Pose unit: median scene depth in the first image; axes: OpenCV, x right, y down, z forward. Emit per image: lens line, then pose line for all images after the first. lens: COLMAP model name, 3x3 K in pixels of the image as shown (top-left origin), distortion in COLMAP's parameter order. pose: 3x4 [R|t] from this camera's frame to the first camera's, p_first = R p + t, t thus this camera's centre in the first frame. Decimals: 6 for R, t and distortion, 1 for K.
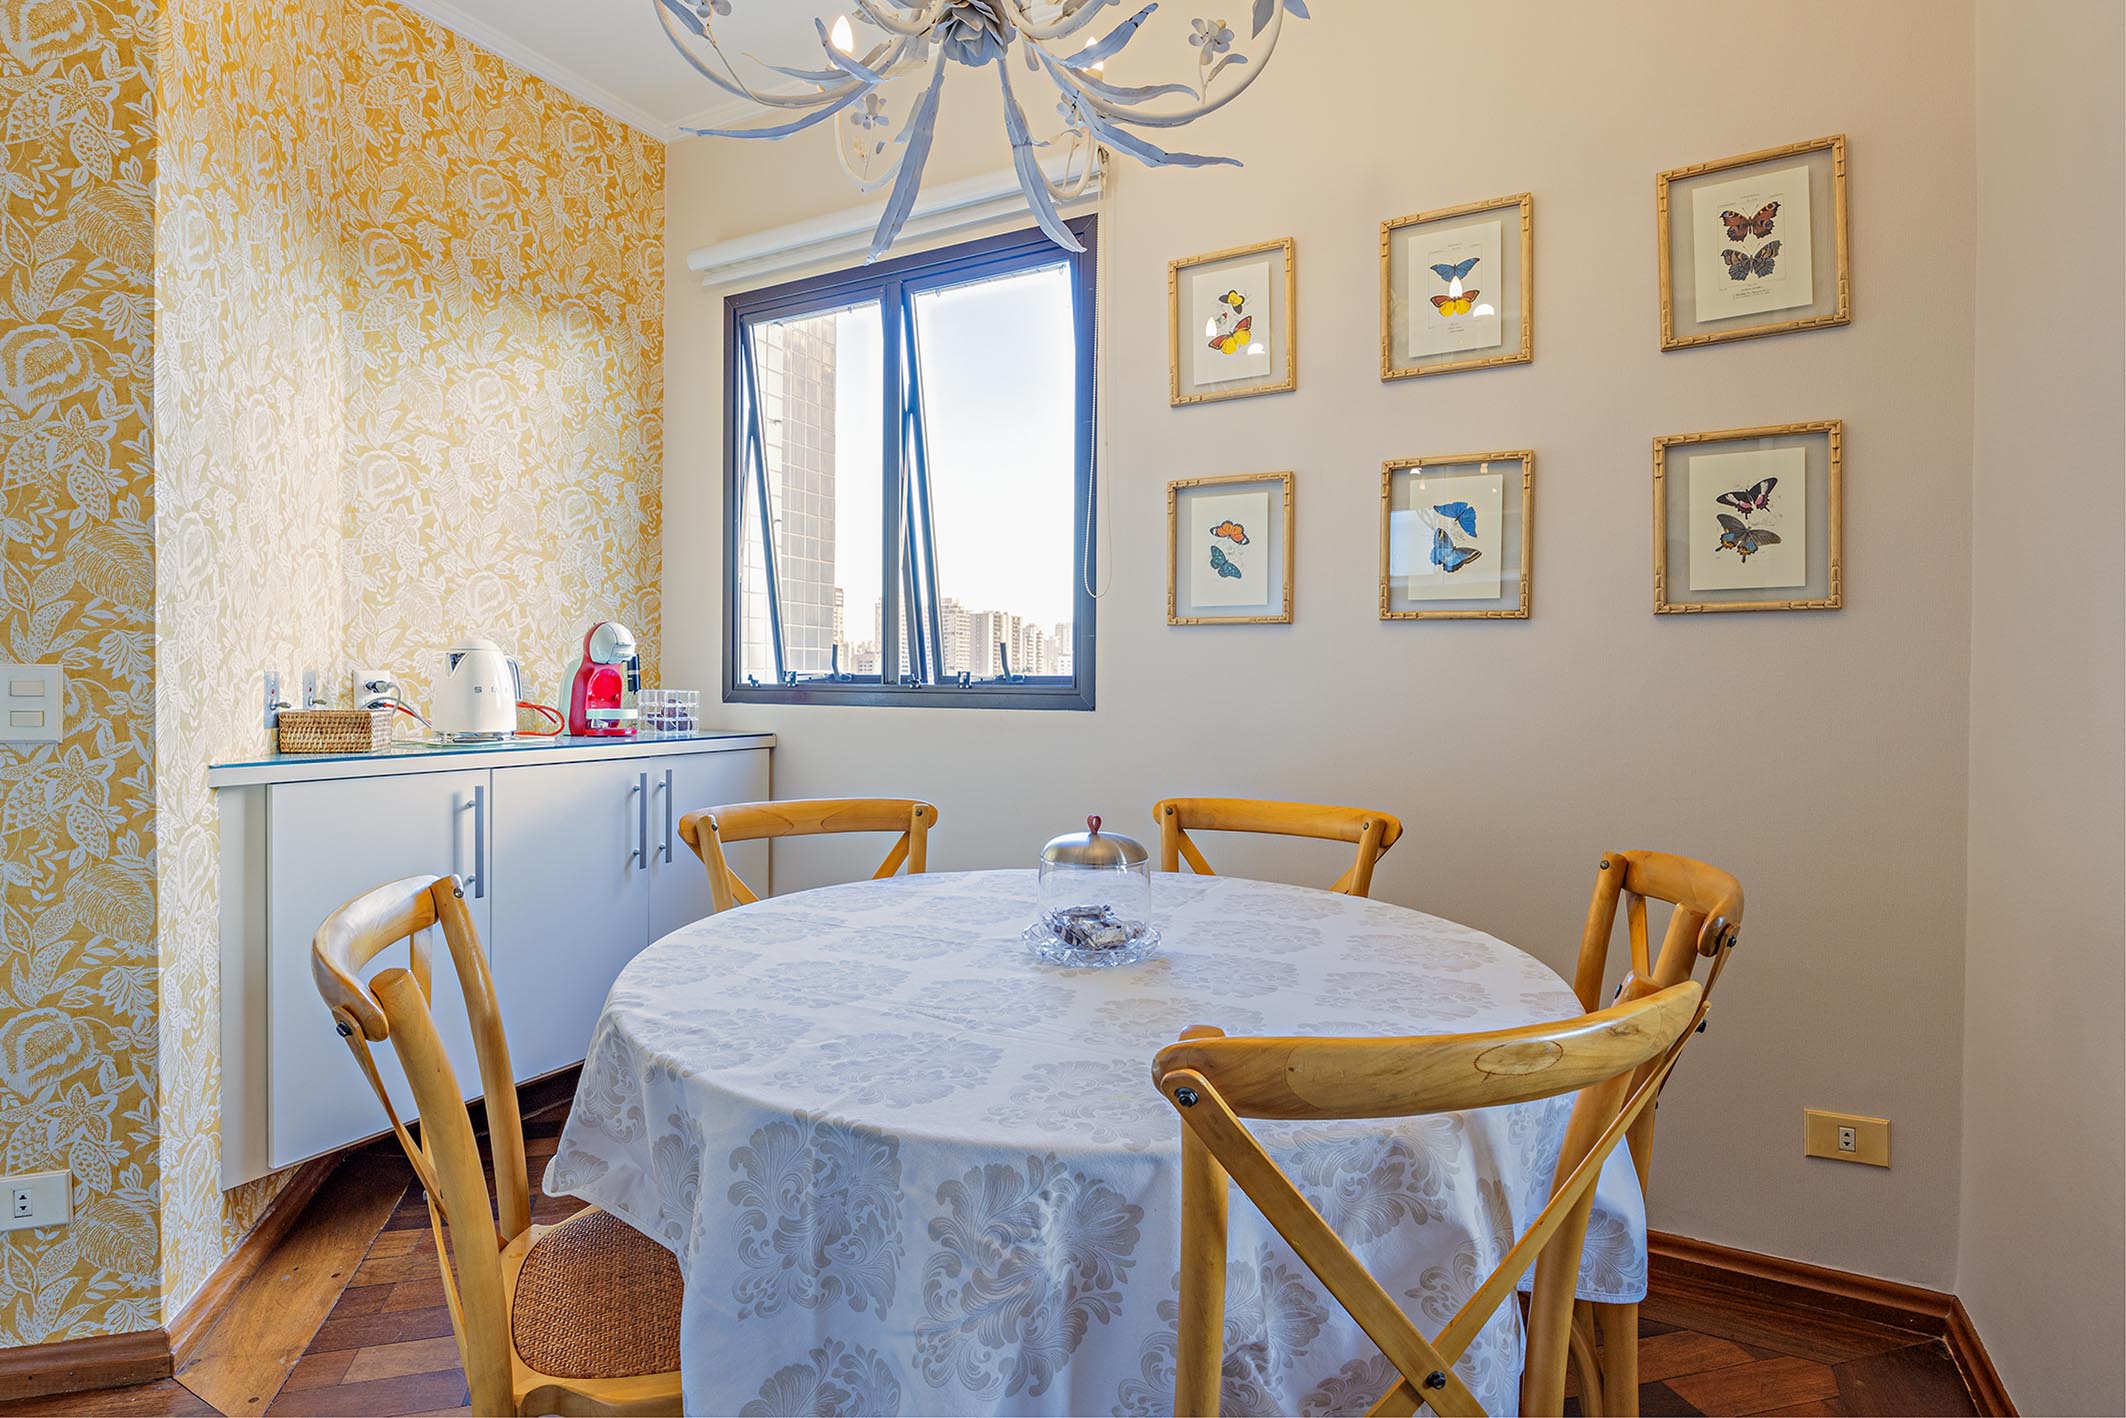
lens RADIAL K [[1067.7, 0, 1063.6], [0, 1067.7, 699.4], [0, 0, 1]] dist [0.001494, 0.000874]
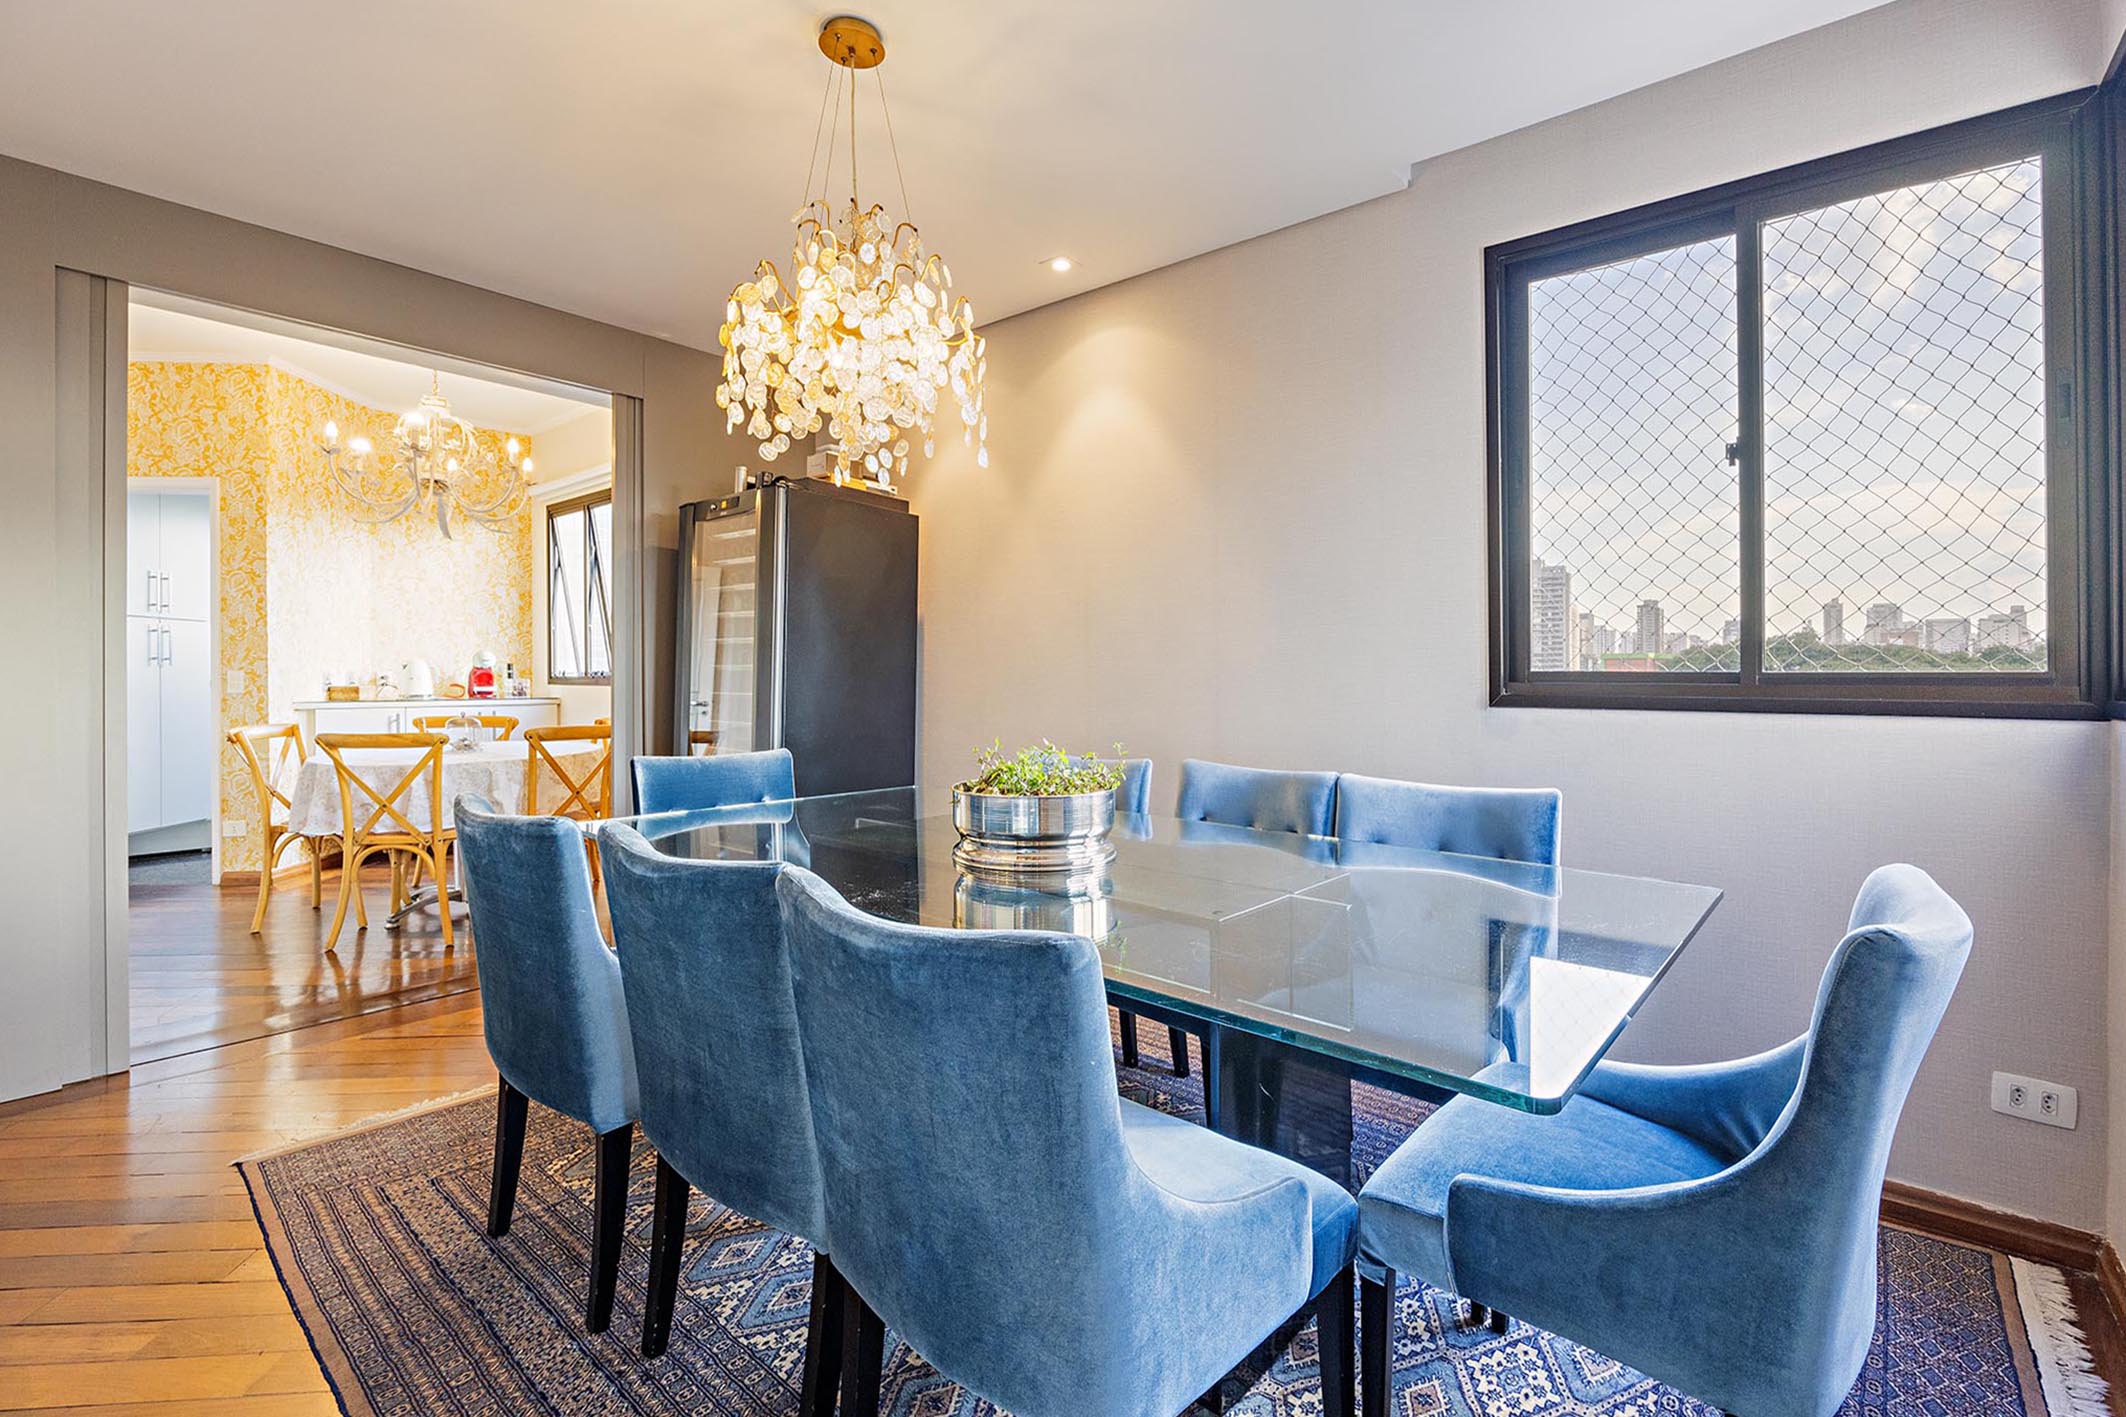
lens RADIAL K [[906.5, 0, 1063.0], [0, 906.5, 708.5], [0, 0, 1]] dist [-0.010437, 0.000323]
pose [[0.981525, 0.007365, -0.191191, 1.345073], [-0.003204, 0.999751, 0.022067, 0.010552], [0.191306, -0.021047, 0.981305, -0.814578]]
